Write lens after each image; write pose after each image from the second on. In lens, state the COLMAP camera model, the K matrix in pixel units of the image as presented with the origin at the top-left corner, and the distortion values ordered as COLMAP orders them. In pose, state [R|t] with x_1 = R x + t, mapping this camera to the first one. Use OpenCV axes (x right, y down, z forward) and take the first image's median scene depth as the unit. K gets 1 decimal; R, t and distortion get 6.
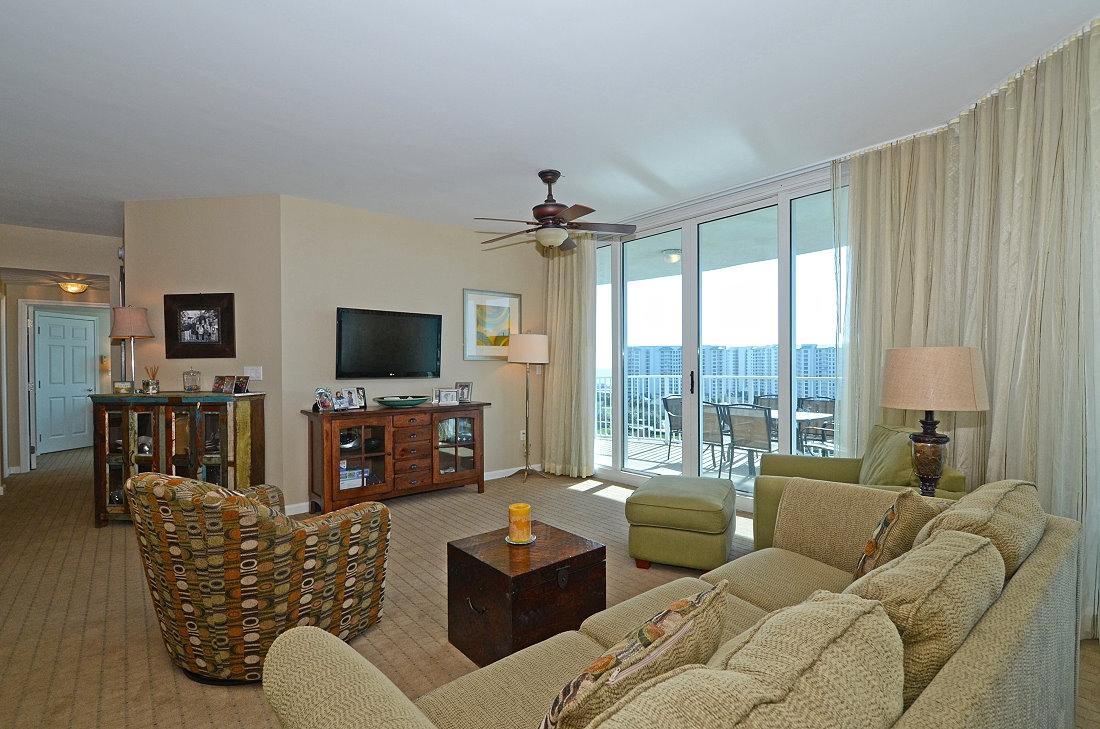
lens RADIAL K [[530.1, 0, 549.5], [0, 530.1, 370.4], [0, 0, 1]] dist [0.001786, -0.000251]
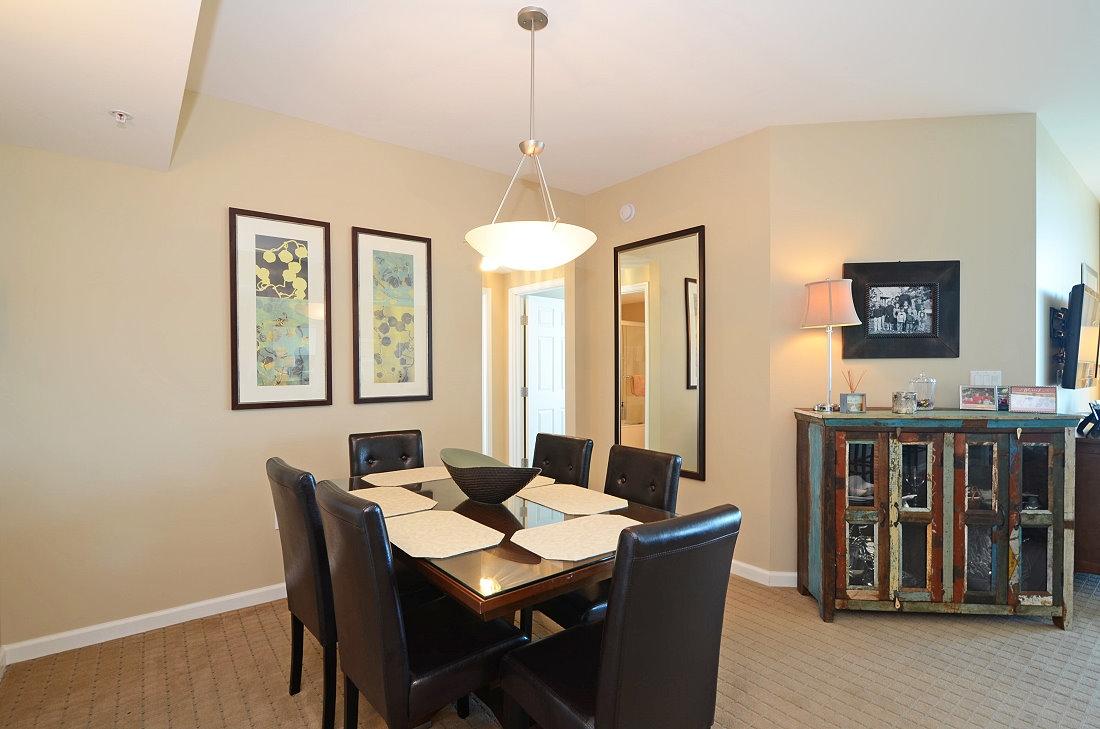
lens RADIAL K [[530.1, 0, 549.5], [0, 530.1, 370.4], [0, 0, 1]] dist [0.001786, -0.000251]
pose [[0.999948, -0.002277, -0.009919, -1.100588], [0.002273, 0.999997, -0.000440, -0.008400], [0.009920, 0.000417, 0.999951, 0.326731]]
